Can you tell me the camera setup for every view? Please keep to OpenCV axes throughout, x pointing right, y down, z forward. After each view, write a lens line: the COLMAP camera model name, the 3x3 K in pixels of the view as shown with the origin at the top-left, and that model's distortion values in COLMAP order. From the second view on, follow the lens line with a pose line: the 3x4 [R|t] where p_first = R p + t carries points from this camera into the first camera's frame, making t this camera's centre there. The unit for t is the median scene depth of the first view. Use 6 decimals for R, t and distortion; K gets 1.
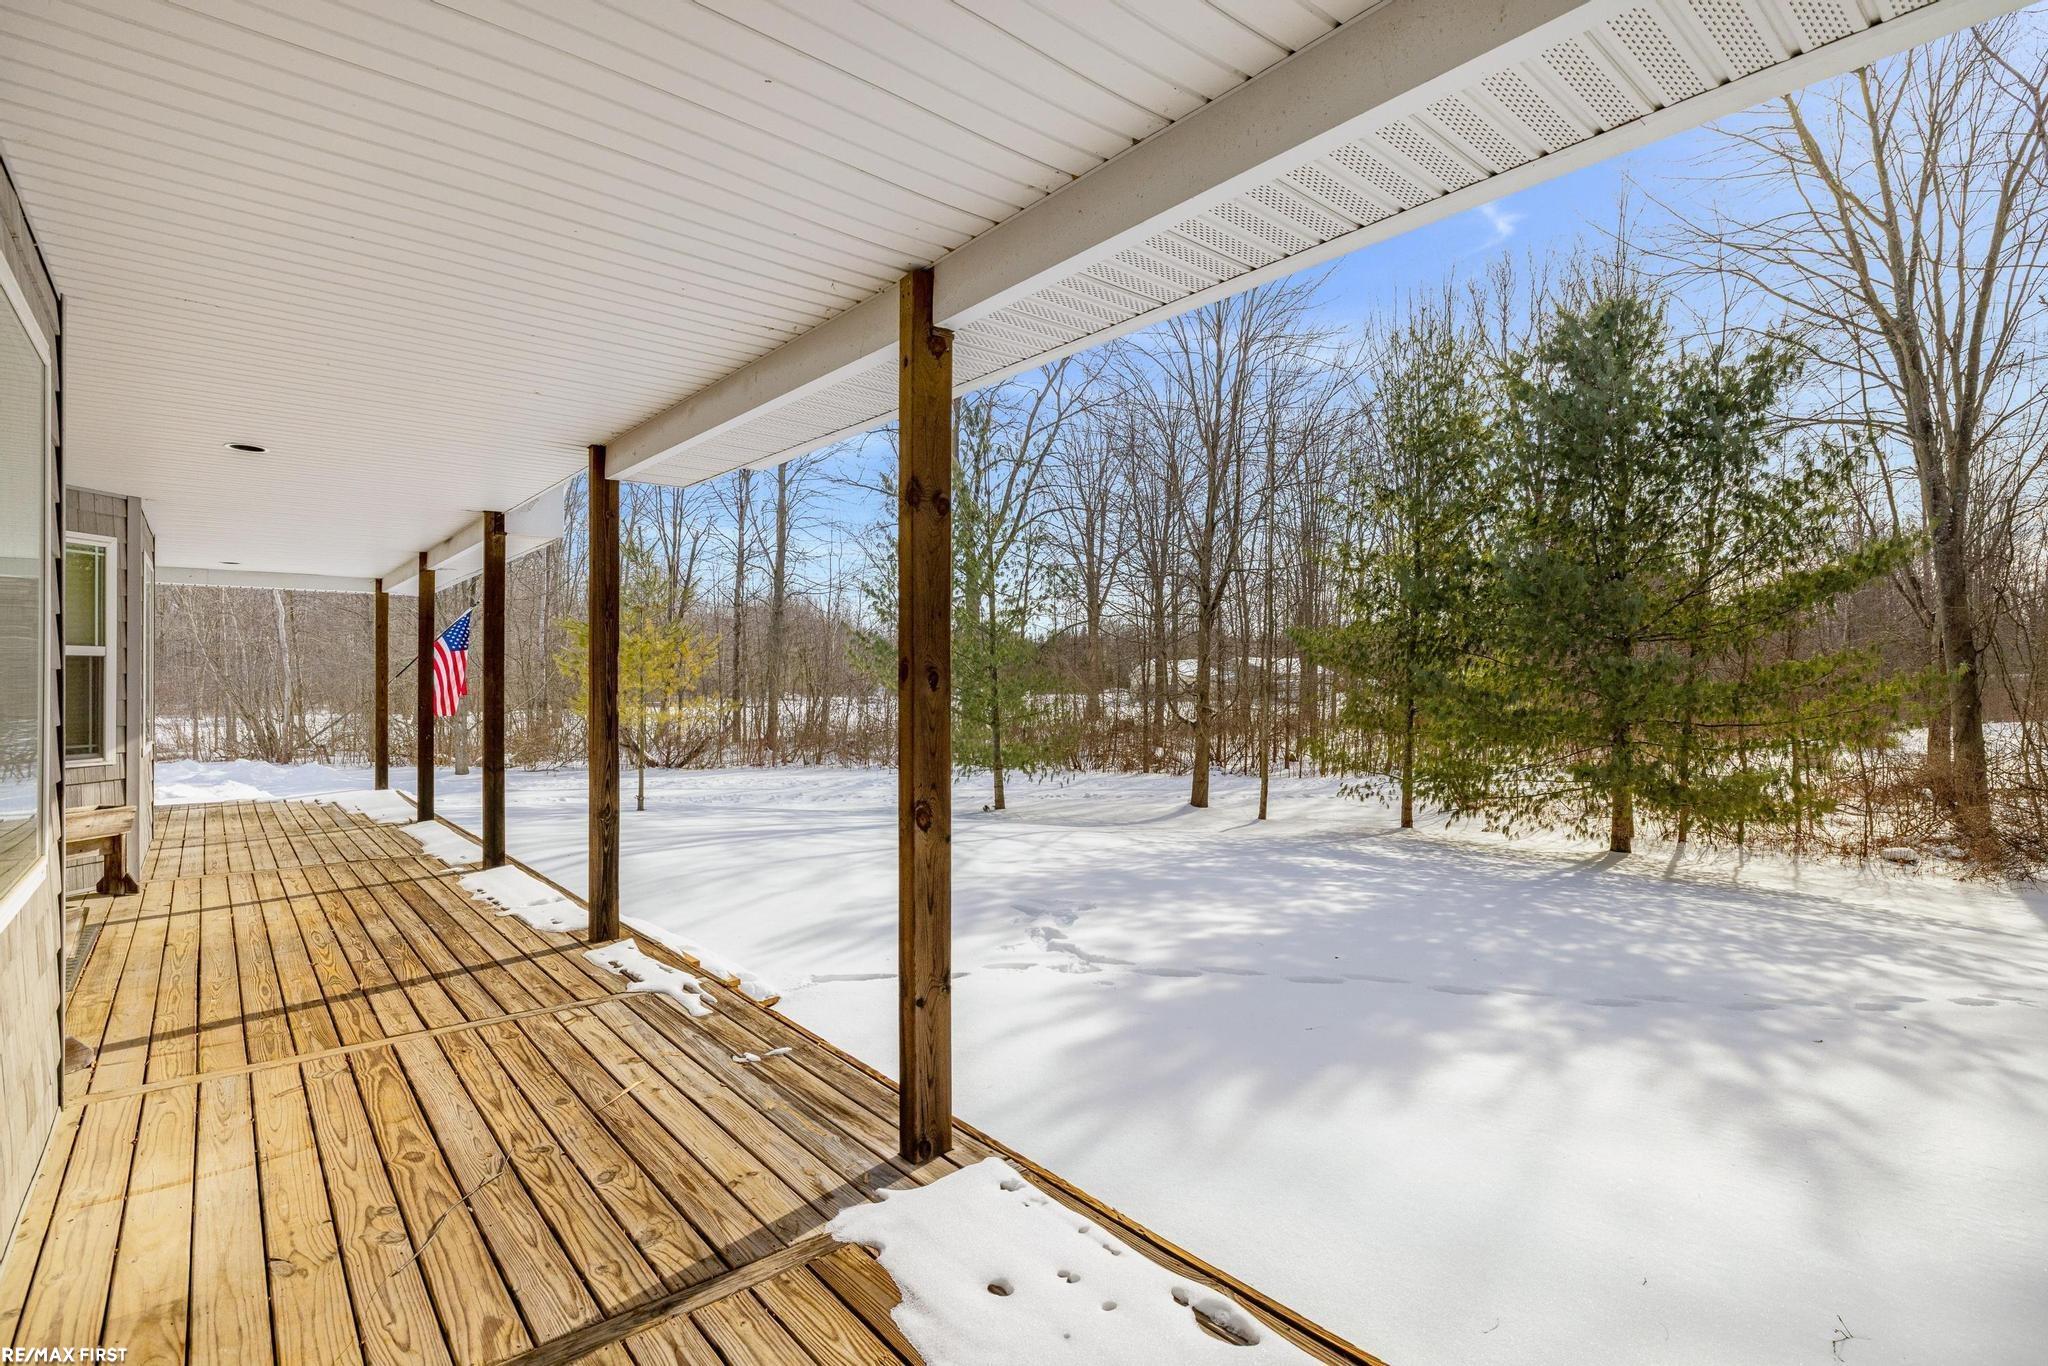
lens RADIAL K [[962.5, 0, 1030.5], [0, 962.5, 671.0], [0, 0, 1]] dist [0.002478, 0.000253]
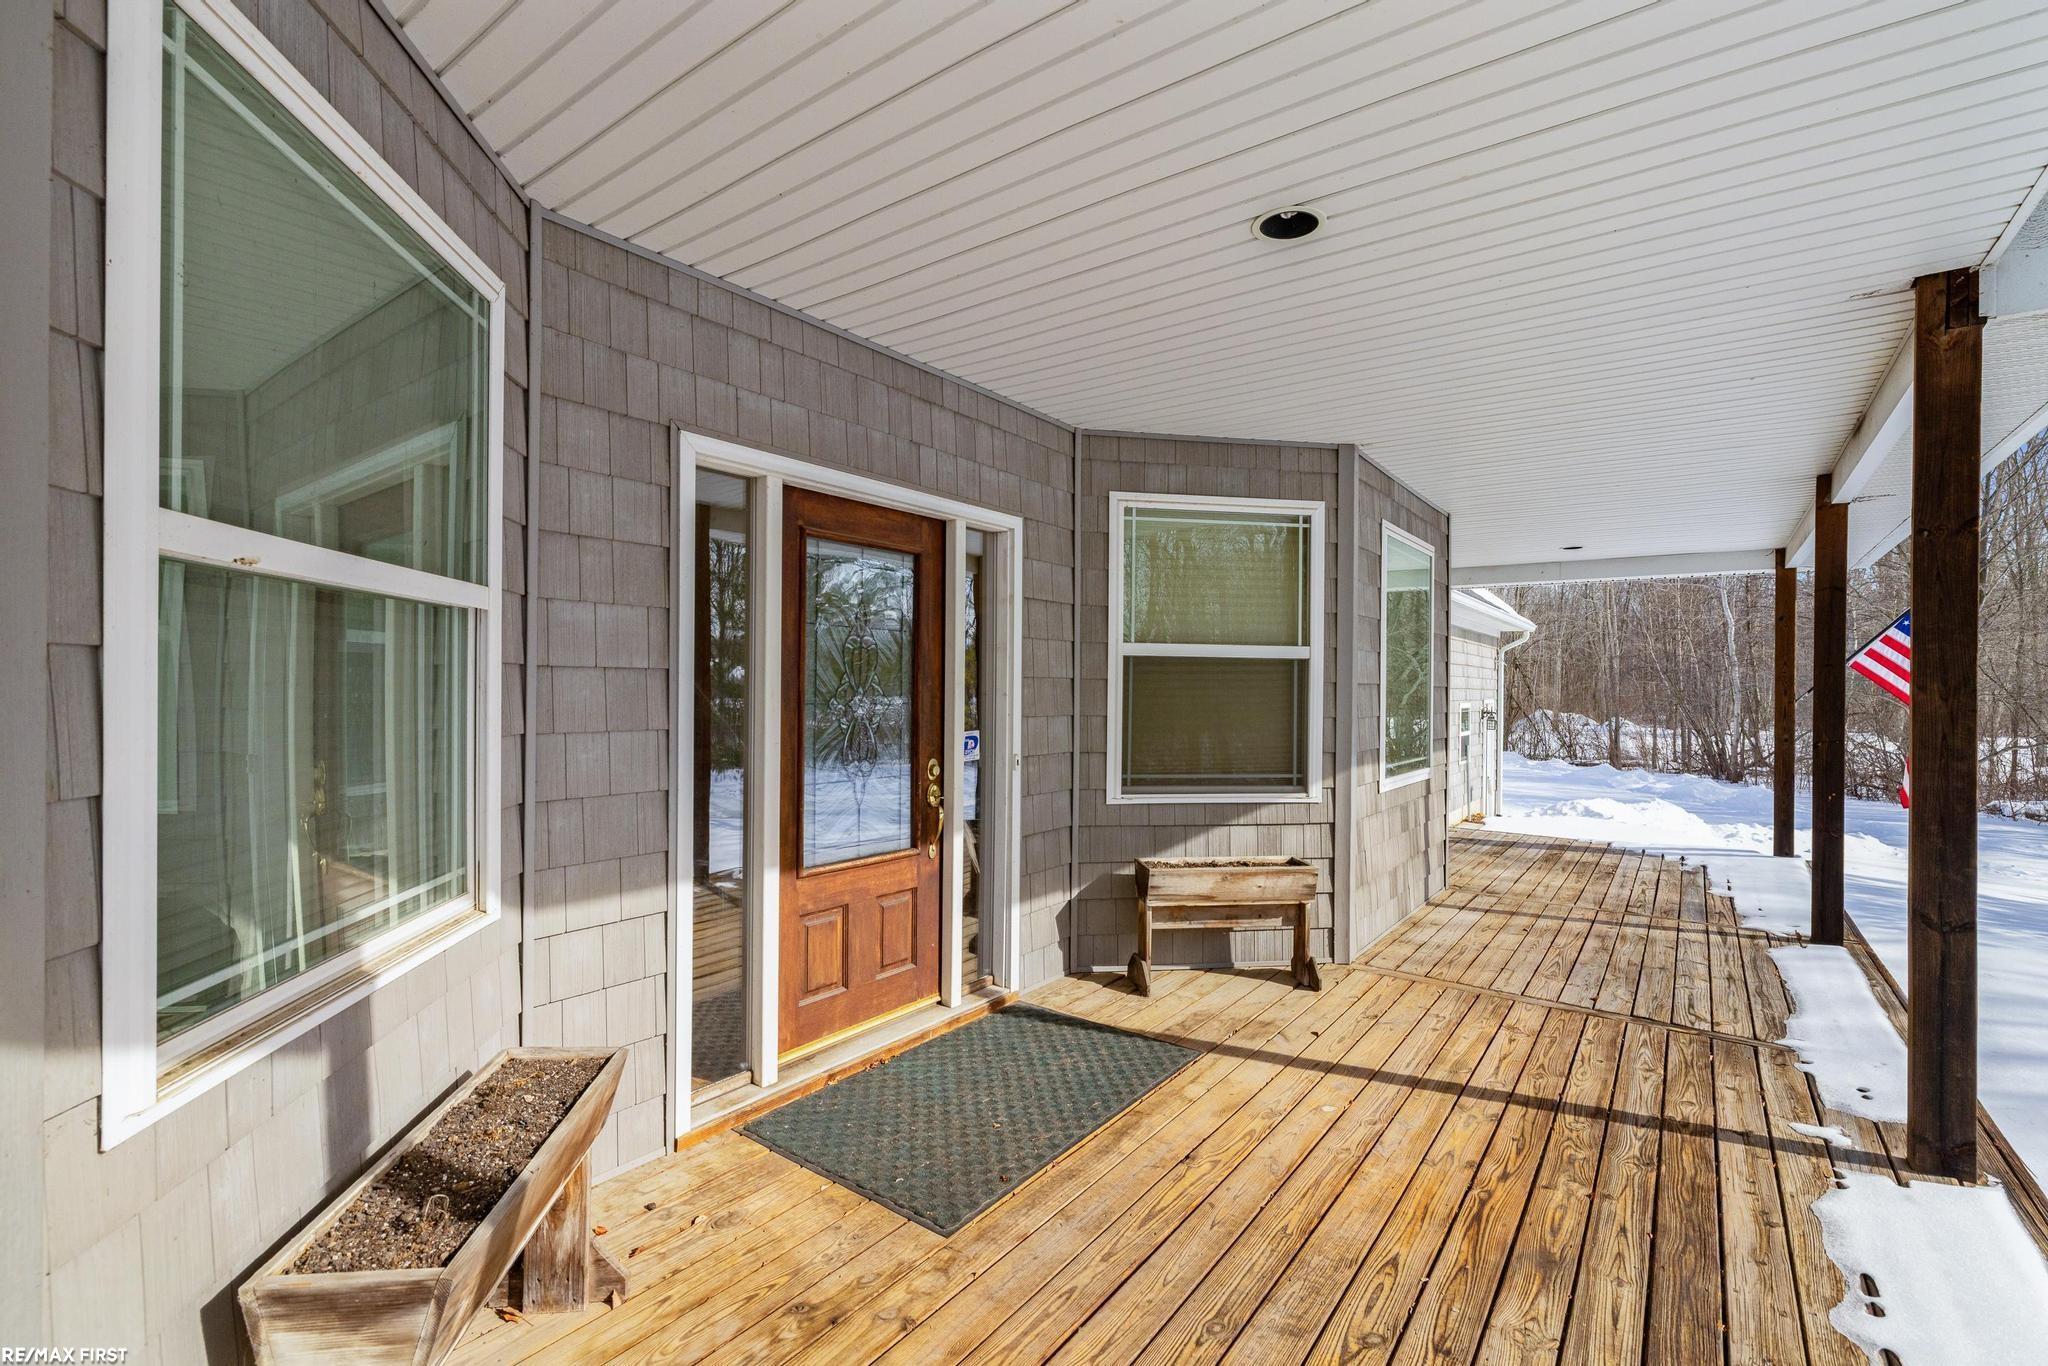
lens RADIAL K [[917.4, 0, 1031.4], [0, 917.4, 677.3], [0, 0, 1]] dist [0.000627, 0.000157]
pose [[0.236103, -0.006094, -0.971709, -0.305493], [-0.002574, 0.999973, -0.006897, 0.004592], [0.971725, 0.004130, 0.236081, 0.606967]]
